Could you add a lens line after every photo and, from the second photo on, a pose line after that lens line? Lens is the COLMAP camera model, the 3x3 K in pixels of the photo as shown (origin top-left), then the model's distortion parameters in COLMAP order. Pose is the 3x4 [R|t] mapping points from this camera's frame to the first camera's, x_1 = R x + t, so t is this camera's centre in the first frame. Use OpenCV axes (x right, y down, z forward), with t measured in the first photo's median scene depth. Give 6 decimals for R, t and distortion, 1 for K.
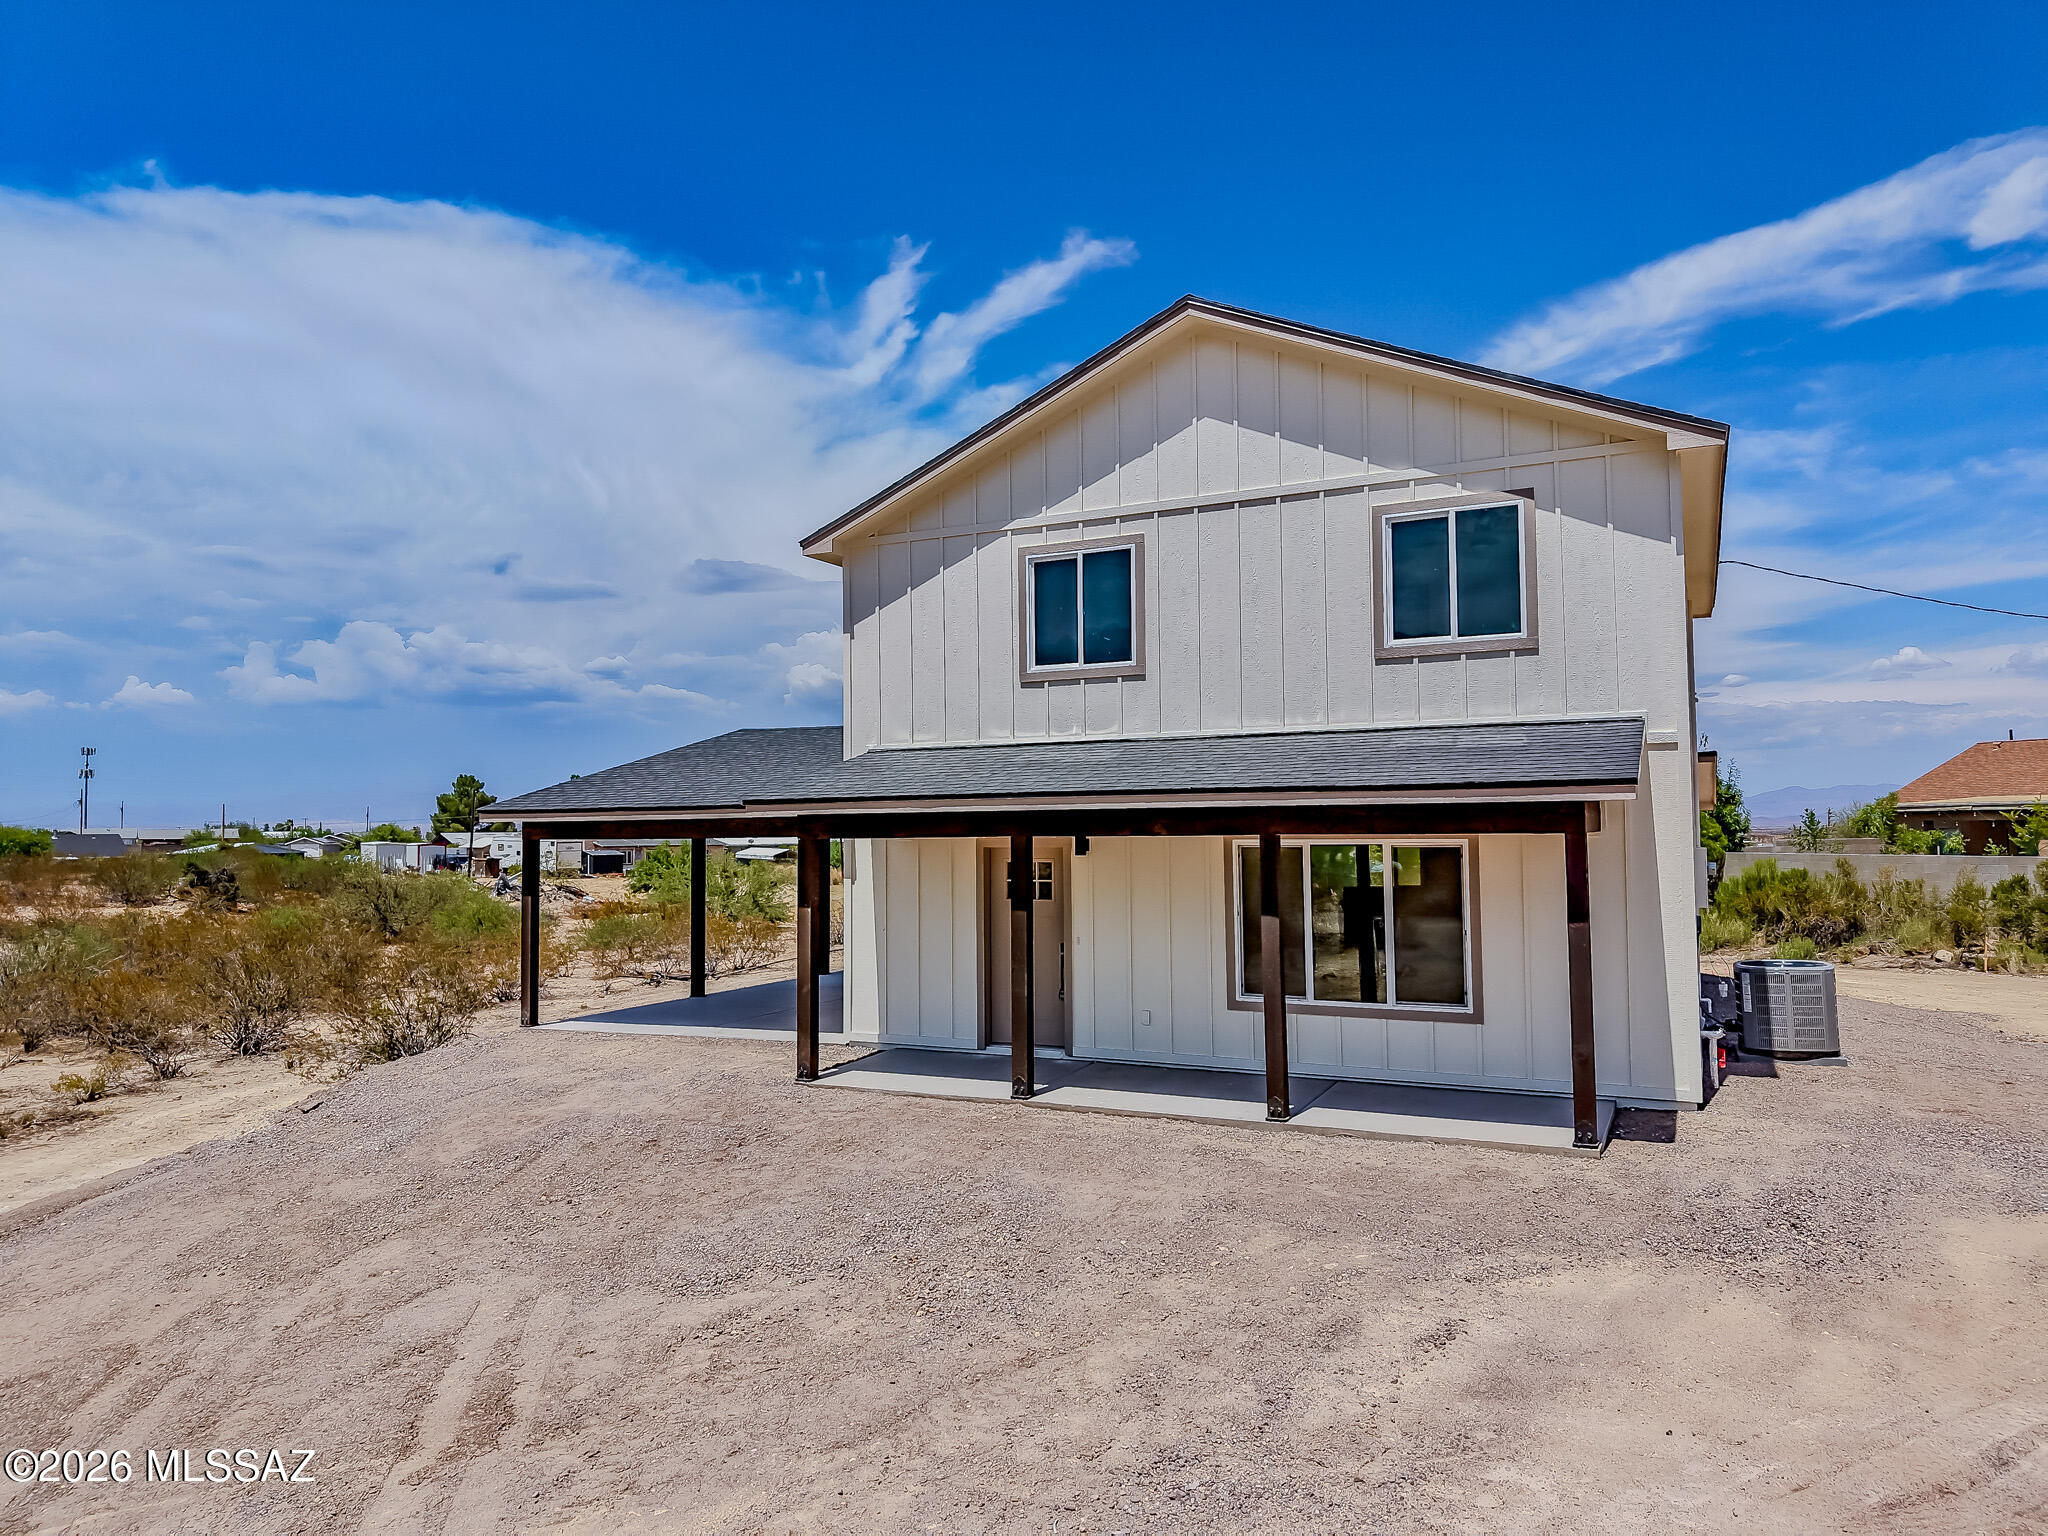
lens RADIAL K [[1322.8, 0, 1024.0], [0, 1322.8, 768.0], [0, 0, 1]] dist [-0.004318, 0.004658]
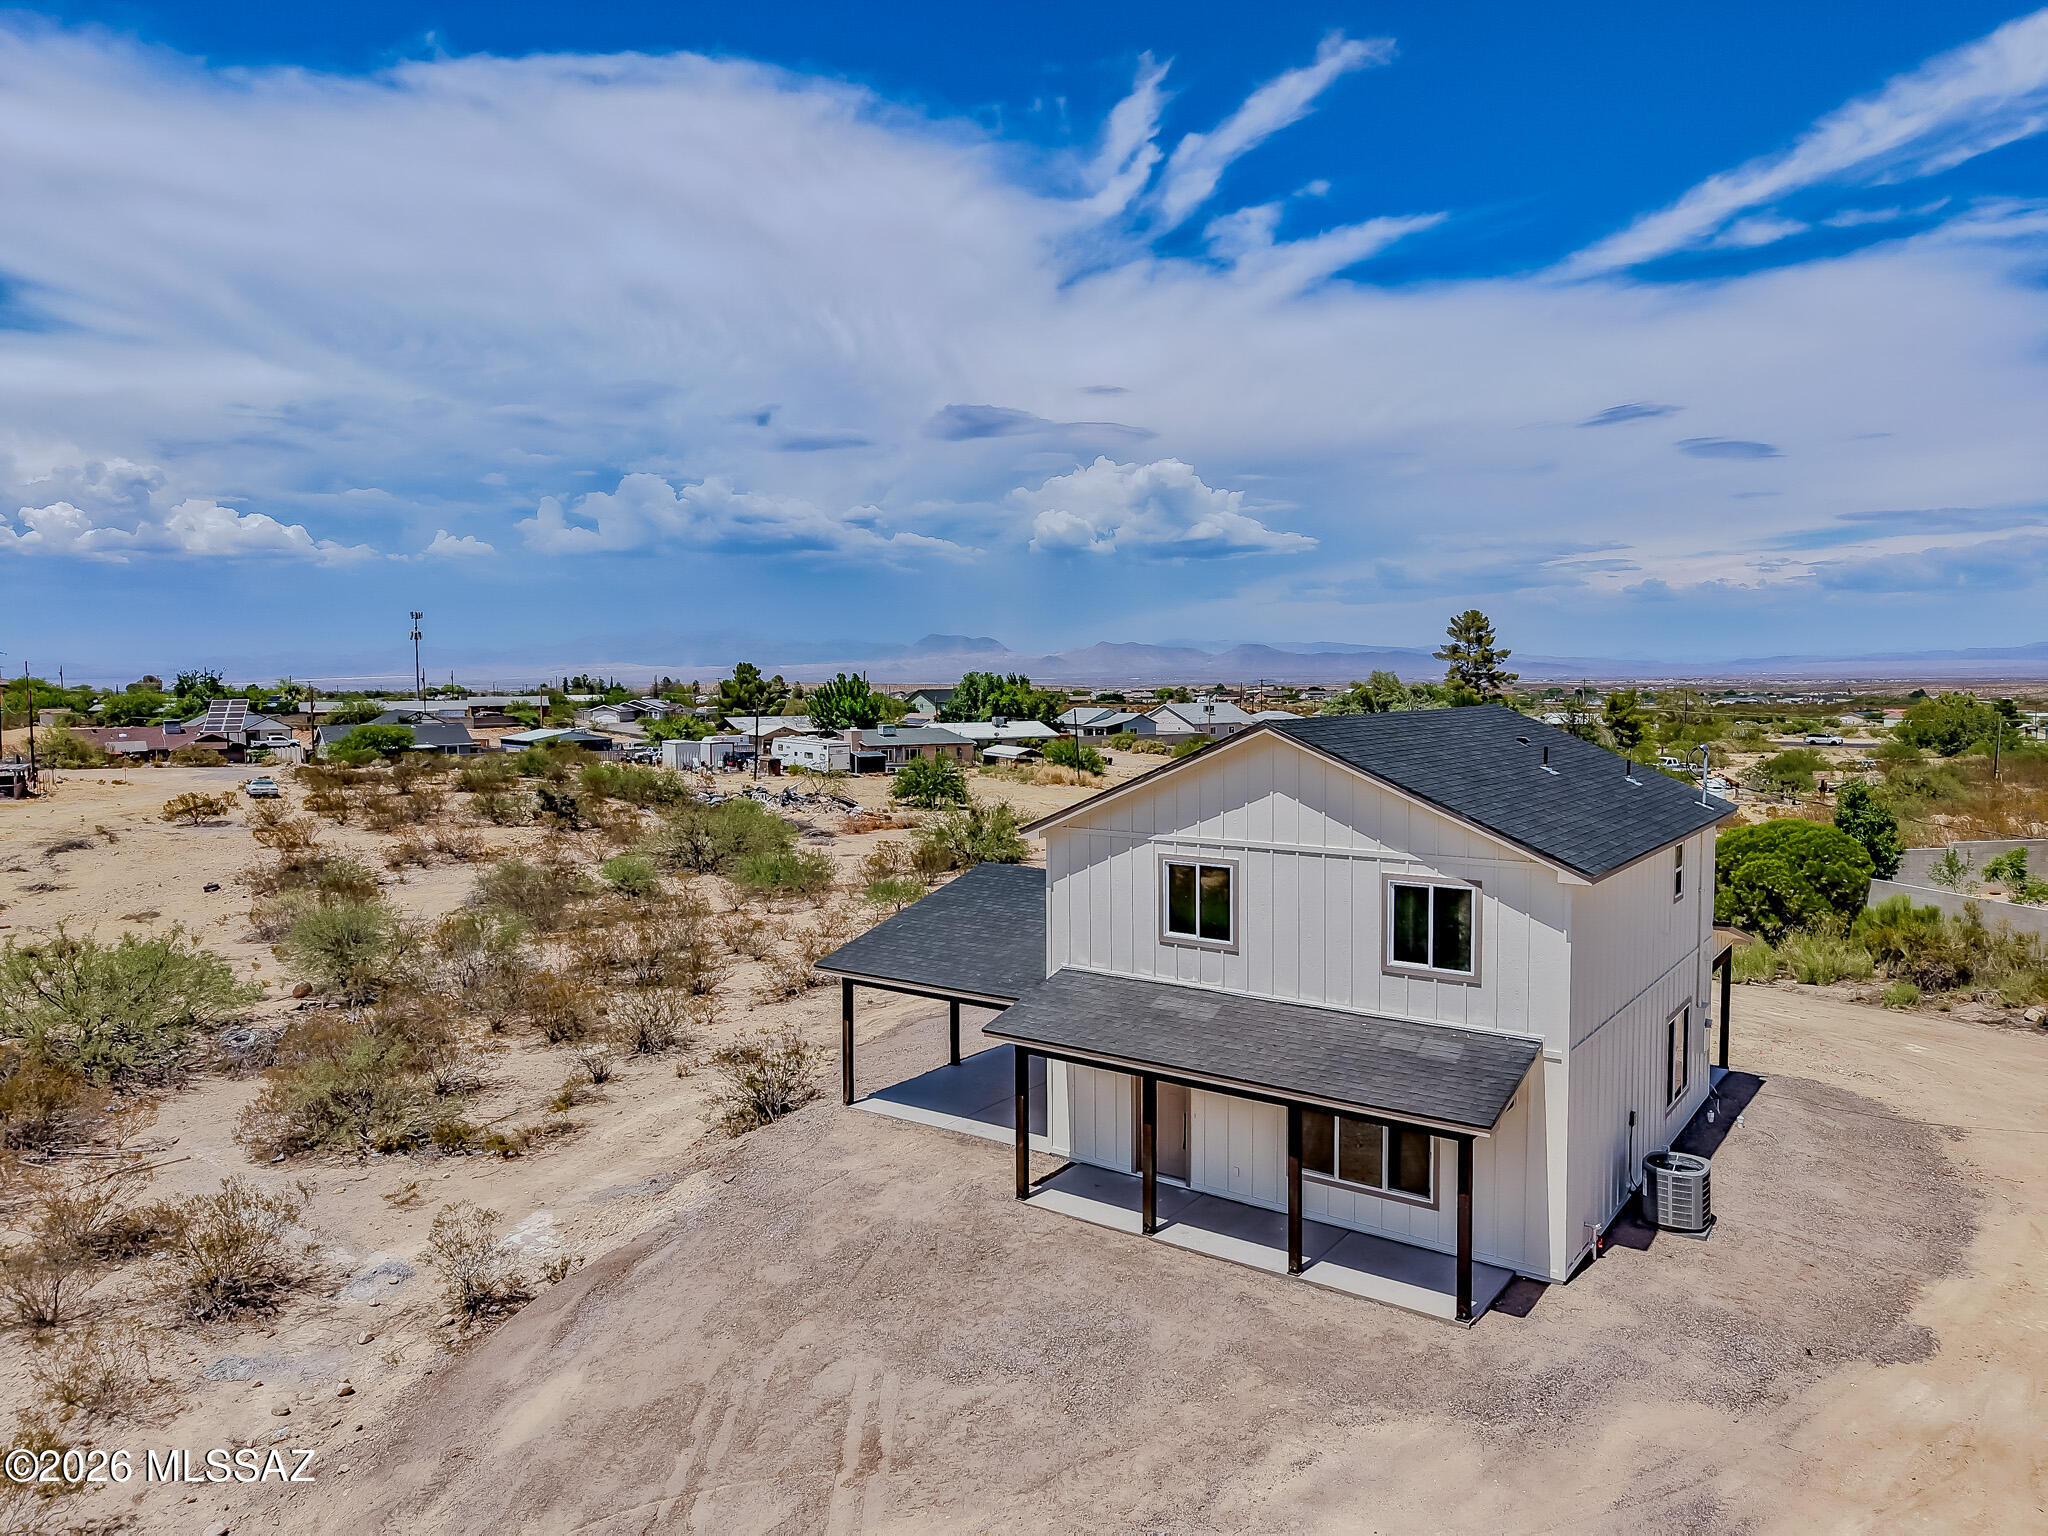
lens RADIAL K [[1322.8, 0, 1024.0], [0, 1322.8, 768.0], [0, 0, 1]] dist [-0.004318, 0.004658]
pose [[0.982819, 0.009448, -0.184333, 0.138394], [0.012867, 0.992752, 0.119492, -0.505327], [0.184126, -0.119811, 0.975573, -0.547933]]
